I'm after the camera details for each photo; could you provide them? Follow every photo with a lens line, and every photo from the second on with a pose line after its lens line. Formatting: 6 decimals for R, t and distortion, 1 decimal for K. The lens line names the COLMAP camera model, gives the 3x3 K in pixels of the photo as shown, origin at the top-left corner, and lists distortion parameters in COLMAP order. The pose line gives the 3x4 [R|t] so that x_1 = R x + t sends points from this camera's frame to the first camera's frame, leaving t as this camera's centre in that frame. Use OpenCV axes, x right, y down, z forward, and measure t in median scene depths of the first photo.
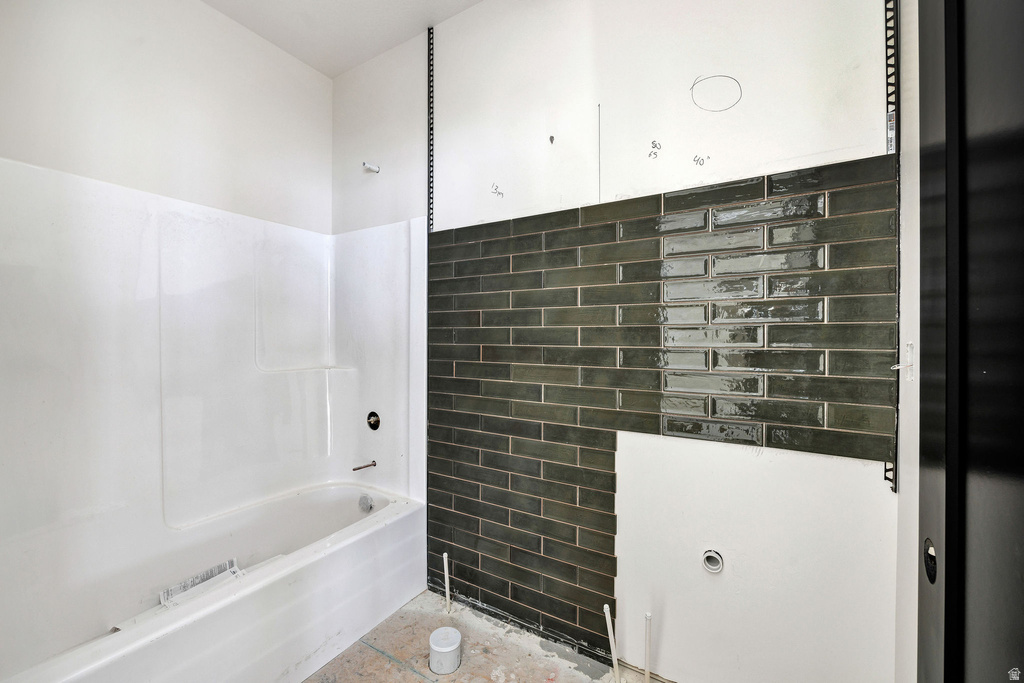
lens RADIAL K [[402.4, 0, 508.6], [0, 402.4, 339.6], [0, 0, 1]] dist [-0.001666, -0.000005]
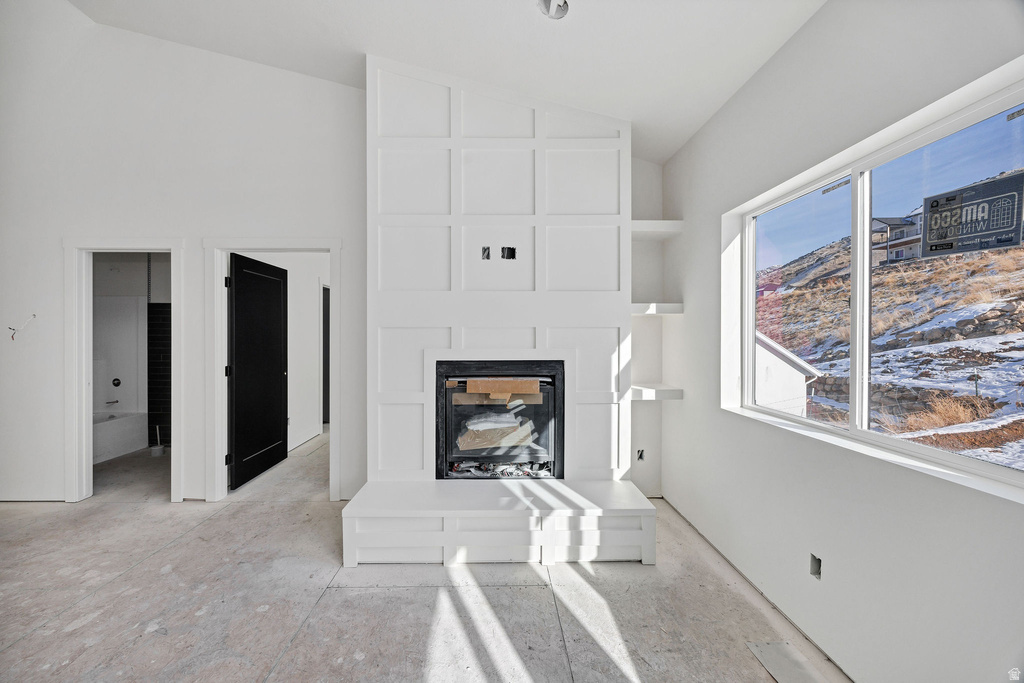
lens RADIAL K [[402.4, 0, 502.4], [0, 402.4, 335.3], [0, 0, 1]] dist [-0.001666, -0.000005]
pose [[0.857769, -0.006893, 0.513989, 0.404093], [0.003426, 0.999965, 0.007694, -0.081467], [-0.514024, -0.004839, 0.857762, -2.255202]]
